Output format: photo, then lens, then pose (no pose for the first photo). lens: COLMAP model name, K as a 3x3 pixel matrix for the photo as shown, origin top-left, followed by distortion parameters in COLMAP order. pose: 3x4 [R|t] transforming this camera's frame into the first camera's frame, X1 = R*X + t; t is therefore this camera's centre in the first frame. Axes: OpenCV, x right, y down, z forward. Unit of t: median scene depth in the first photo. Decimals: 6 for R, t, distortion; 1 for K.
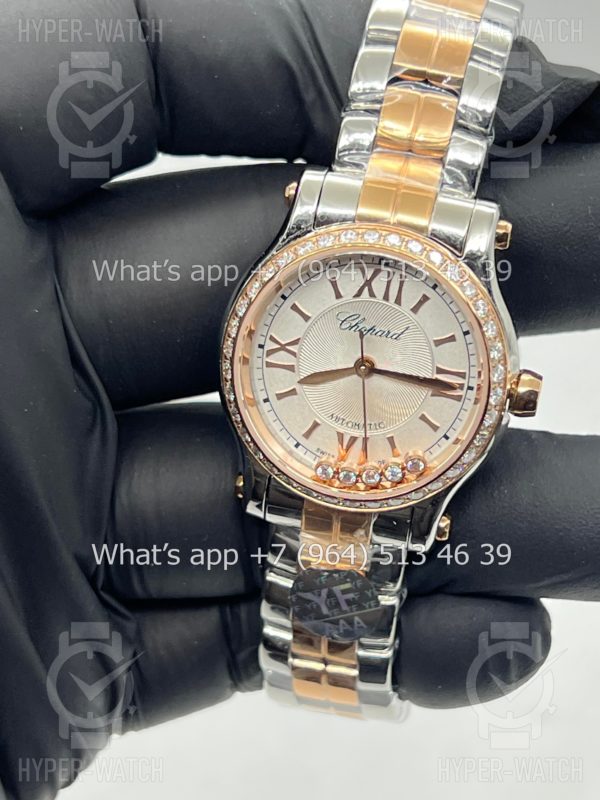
lens RADIAL K [[1813.9, 0, 300.0], [0, 1813.9, 400.0], [0, 0, 1]] dist [0.087529, 0.136499]
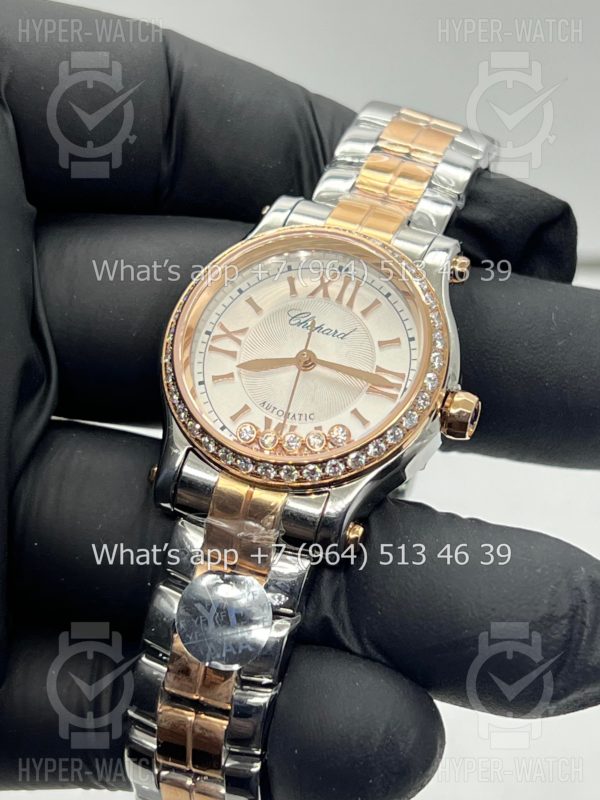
lens RADIAL K [[1813.9, 0, 300.0], [0, 1813.9, 400.0], [0, 0, 1]] dist [0.087529, 0.136499]
pose [[0.981617, 0.185125, -0.046445, 0.083365], [-0.181089, 0.826484, -0.533039, 0.536274], [-0.060293, 0.531651, 0.844815, 0.168234]]
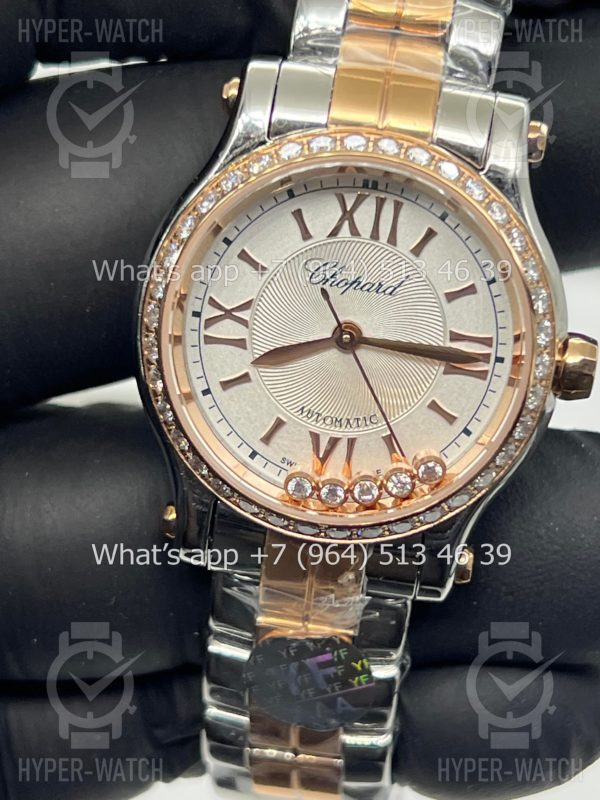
lens RADIAL K [[1813.9, 0, 300.0], [0, 1813.9, 400.0], [0, 0, 1]] dist [0.087529, 0.136499]
pose [[0.994276, -0.039067, 0.099446, -0.053290], [0.045049, 0.997262, -0.058637, 0.046638], [-0.096883, 0.062781, 0.993314, 0.309538]]
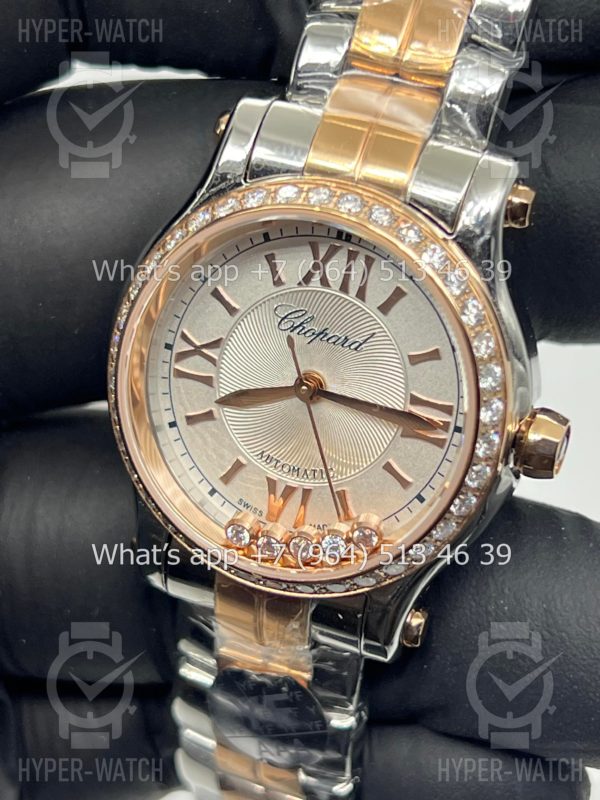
lens RADIAL K [[1813.9, 0, 300.0], [0, 1813.9, 400.0], [0, 0, 1]] dist [0.087529, 0.136499]
pose [[0.987985, 0.073345, -0.136040, 0.126610], [-0.073733, 0.997276, 0.002193, -0.014654], [0.135830, 0.007864, 0.990701, 0.319869]]
